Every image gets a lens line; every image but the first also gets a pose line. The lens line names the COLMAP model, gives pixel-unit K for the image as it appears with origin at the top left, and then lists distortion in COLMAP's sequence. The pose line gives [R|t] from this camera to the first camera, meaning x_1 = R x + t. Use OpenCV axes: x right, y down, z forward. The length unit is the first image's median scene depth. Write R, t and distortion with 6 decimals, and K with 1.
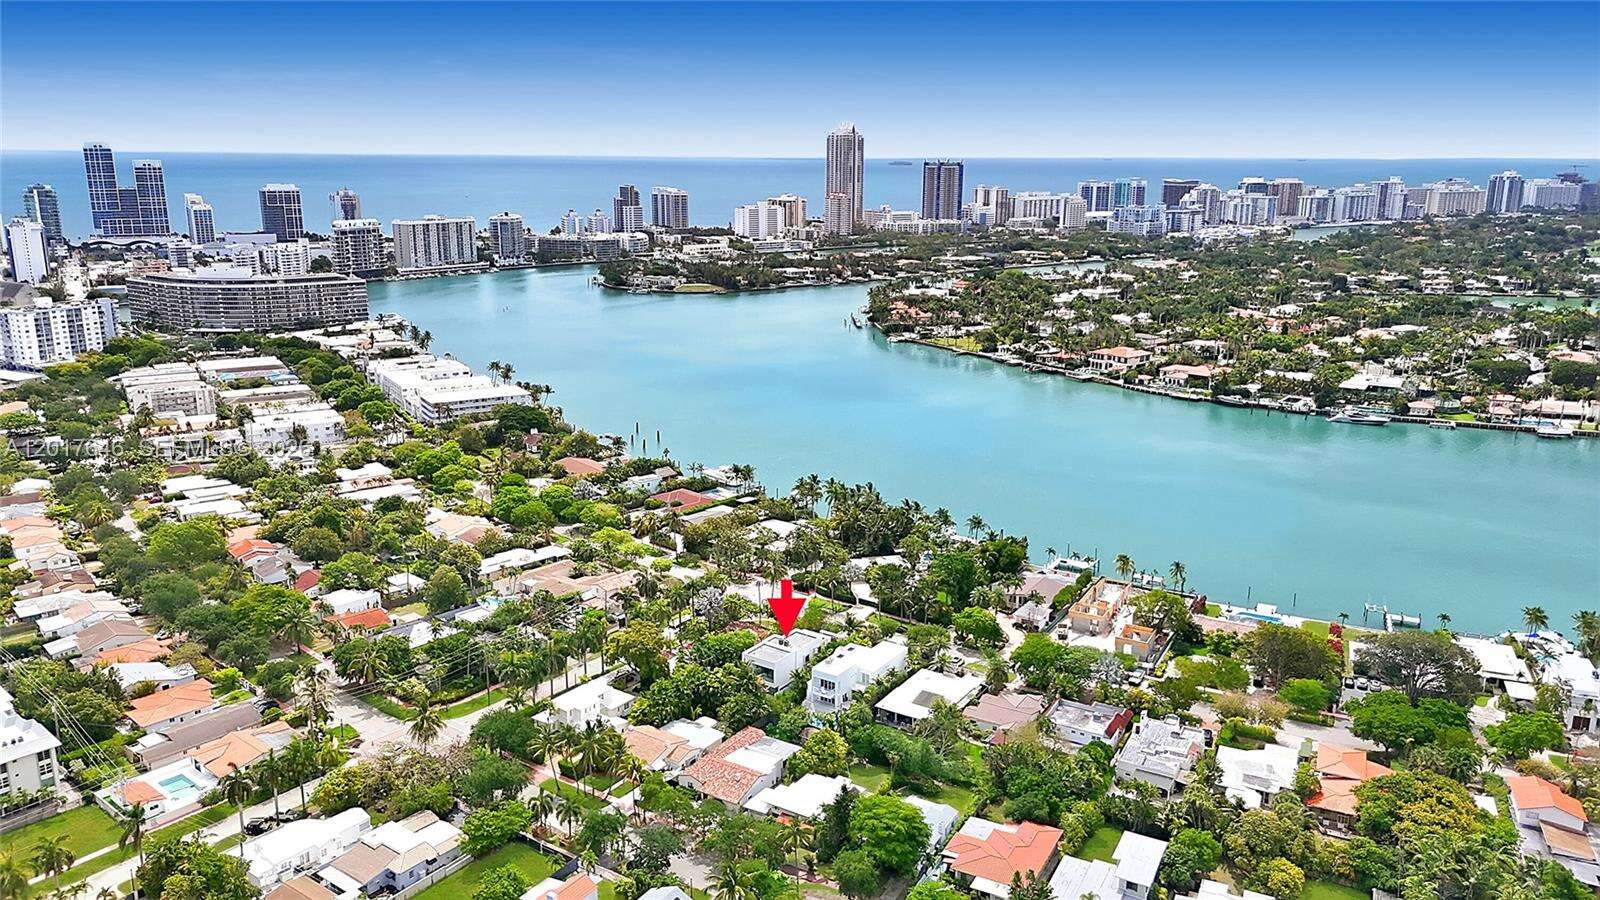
lens RADIAL K [[1176.4, 0, 800.0], [0, 1176.4, 450.0], [0, 0, 1]] dist [0.076220, -0.075829]
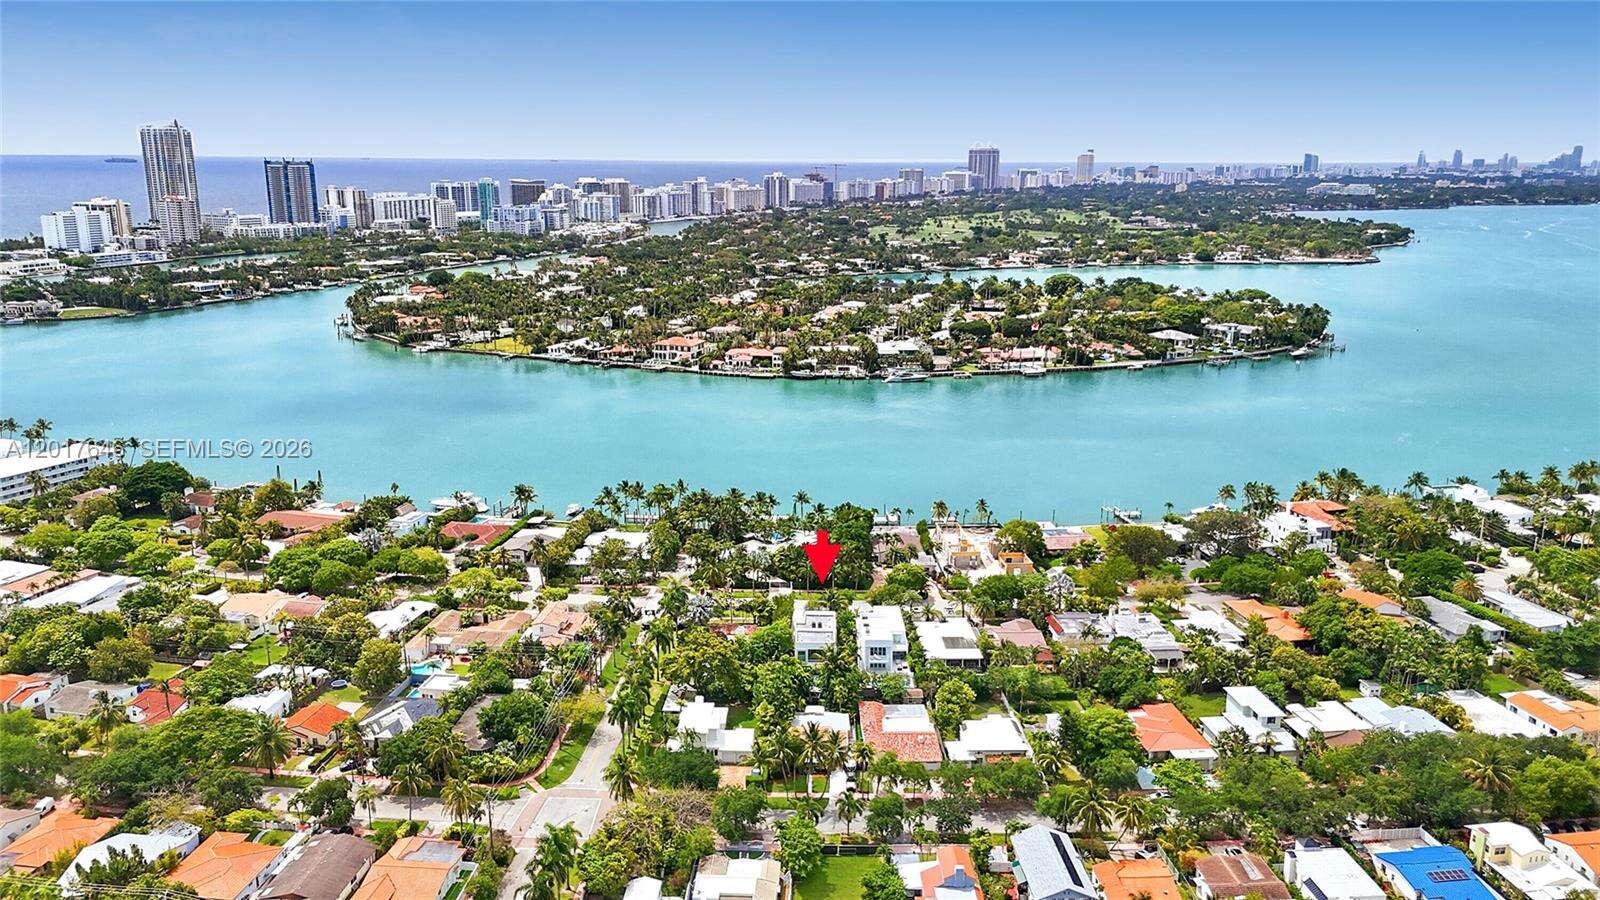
lens RADIAL K [[1176.4, 0, 800.0], [0, 1176.4, 450.0], [0, 0, 1]] dist [0.076220, -0.075829]
pose [[0.826516, -0.136464, 0.546122, -0.196874], [0.136149, 0.989828, 0.041285, -0.012301], [-0.546201, 0.040231, 0.836688, 0.042127]]
